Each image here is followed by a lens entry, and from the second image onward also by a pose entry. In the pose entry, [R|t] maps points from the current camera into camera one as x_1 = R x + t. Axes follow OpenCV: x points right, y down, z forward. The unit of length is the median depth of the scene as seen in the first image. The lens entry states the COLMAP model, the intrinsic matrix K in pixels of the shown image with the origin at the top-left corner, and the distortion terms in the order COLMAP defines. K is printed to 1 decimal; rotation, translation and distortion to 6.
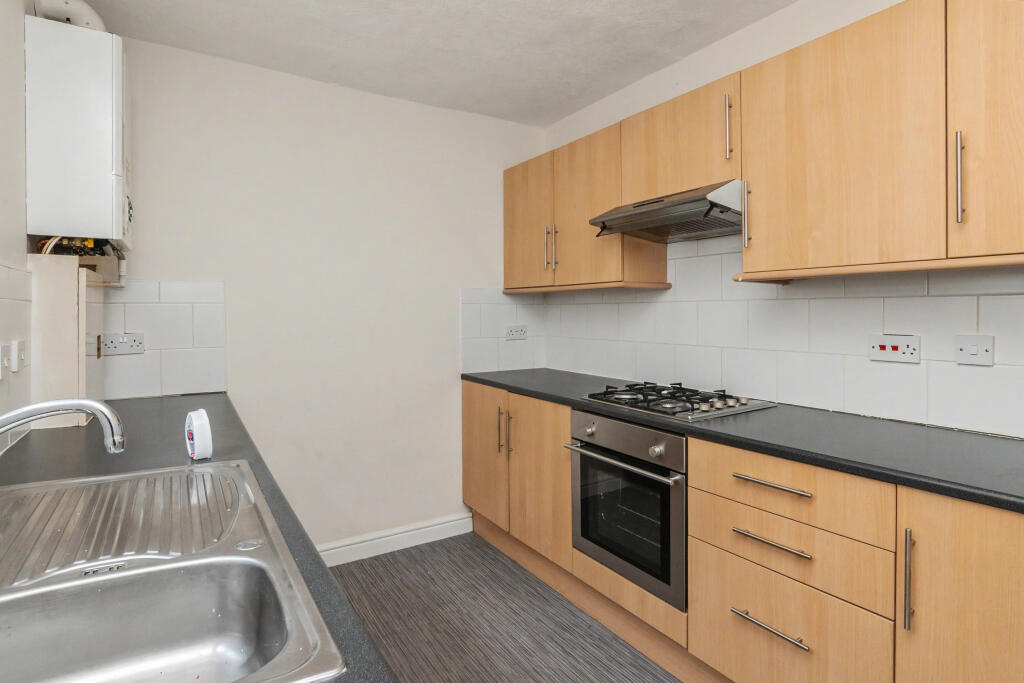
lens RADIAL K [[535.1, 0, 515.0], [0, 535.1, 312.2], [0, 0, 1]] dist [-0.014540, 0.000559]
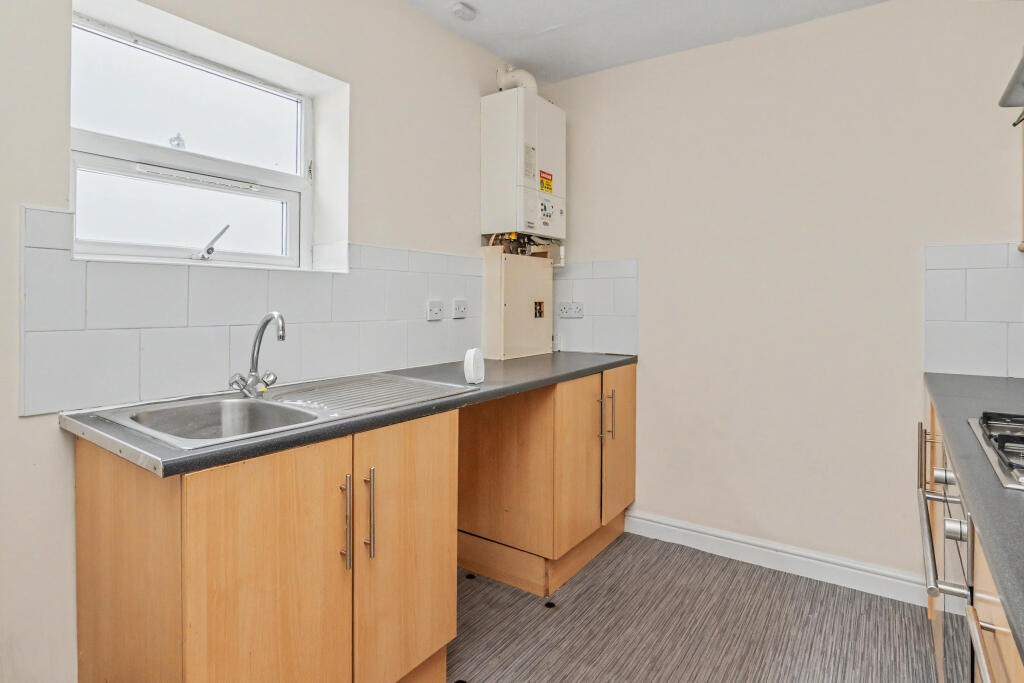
lens RADIAL K [[550.0, 0, 517.6], [0, 550.0, 298.6], [0, 0, 1]] dist [-0.004955, -0.000637]
pose [[0.399045, 0.003285, -0.916926, 0.467582], [-0.009482, 0.999955, -0.000544, 0.033459], [0.916882, 0.008911, 0.399058, 0.327743]]
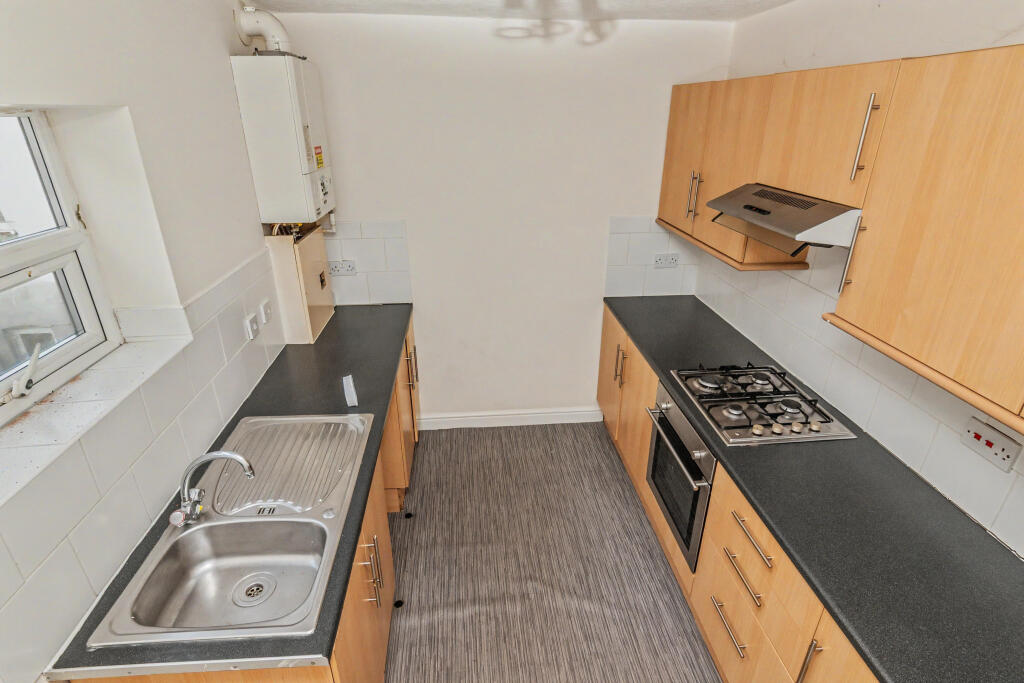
lens RADIAL K [[518.9, 0, 512.0], [0, 518.9, 341.5], [0, 0, 1]] dist [-0.000173, 0.000855]
pose [[0.890022, 0.190980, -0.413989, 0.264505], [-0.005298, 0.912307, 0.409472, -0.327095], [0.455886, -0.362246, 0.812986, 0.017960]]
